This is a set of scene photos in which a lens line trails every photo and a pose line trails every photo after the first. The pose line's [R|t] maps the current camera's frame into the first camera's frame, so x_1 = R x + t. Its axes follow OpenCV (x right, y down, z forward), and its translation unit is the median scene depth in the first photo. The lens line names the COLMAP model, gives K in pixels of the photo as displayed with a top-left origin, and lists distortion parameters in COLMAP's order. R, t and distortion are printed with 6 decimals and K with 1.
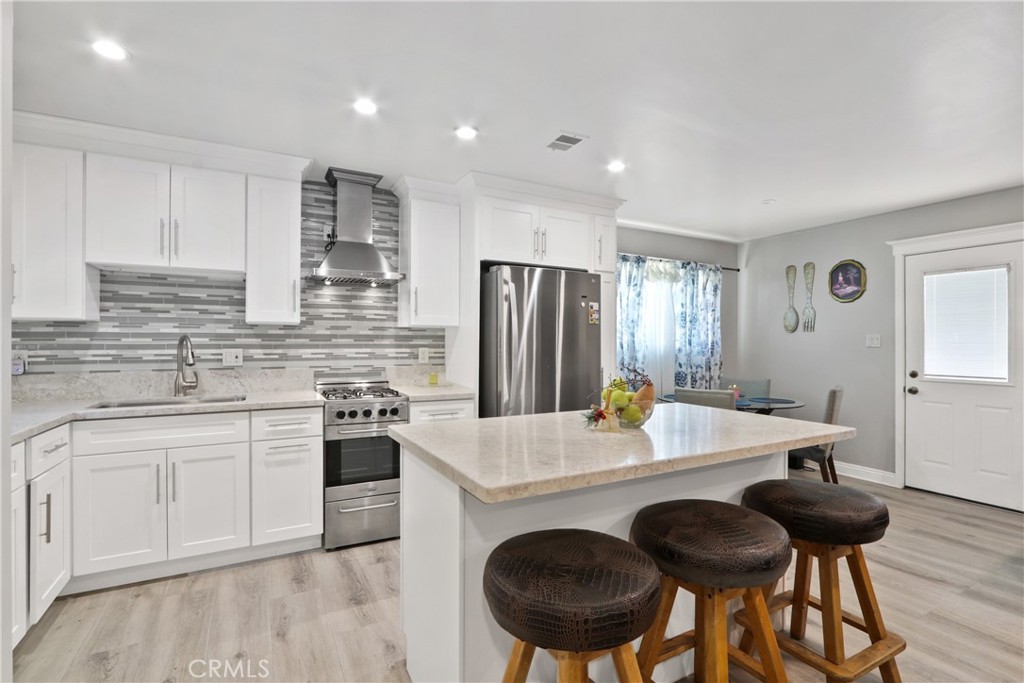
lens RADIAL K [[476.3, 0, 517.4], [0, 476.3, 342.4], [0, 0, 1]] dist [-0.014541, 0.001642]
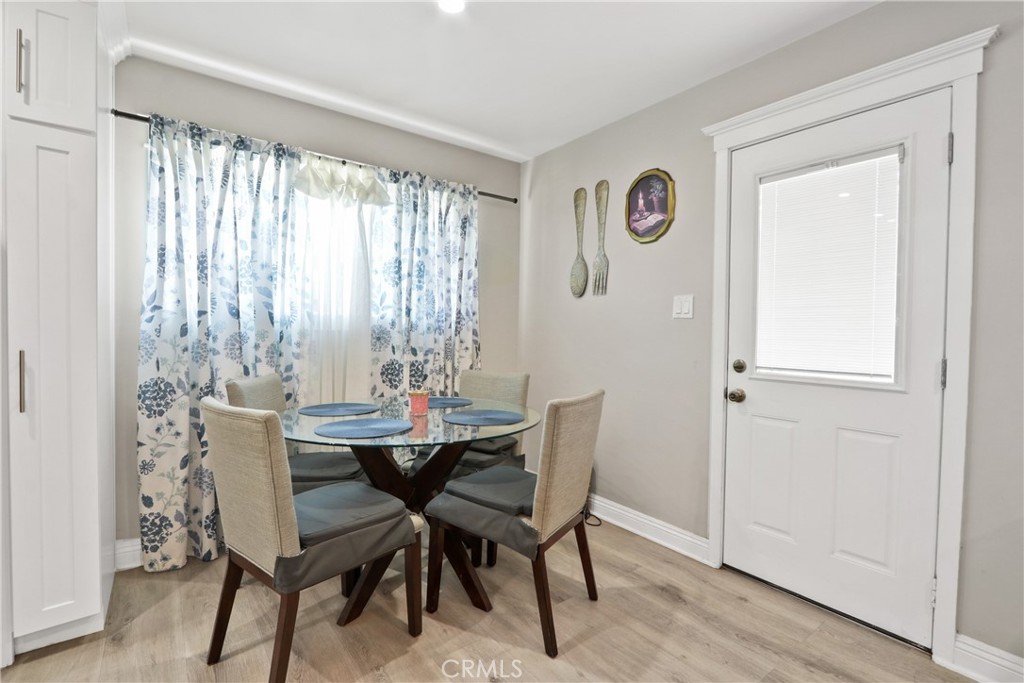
lens RADIAL K [[476.3, 0, 511.1], [0, 476.3, 342.5], [0, 0, 1]] dist [-0.014541, 0.001642]
pose [[0.989227, 0.004926, 0.146304, 0.416810], [-0.009175, 0.999555, 0.028383, 0.022352], [-0.146099, -0.029419, 0.988832, 0.413984]]
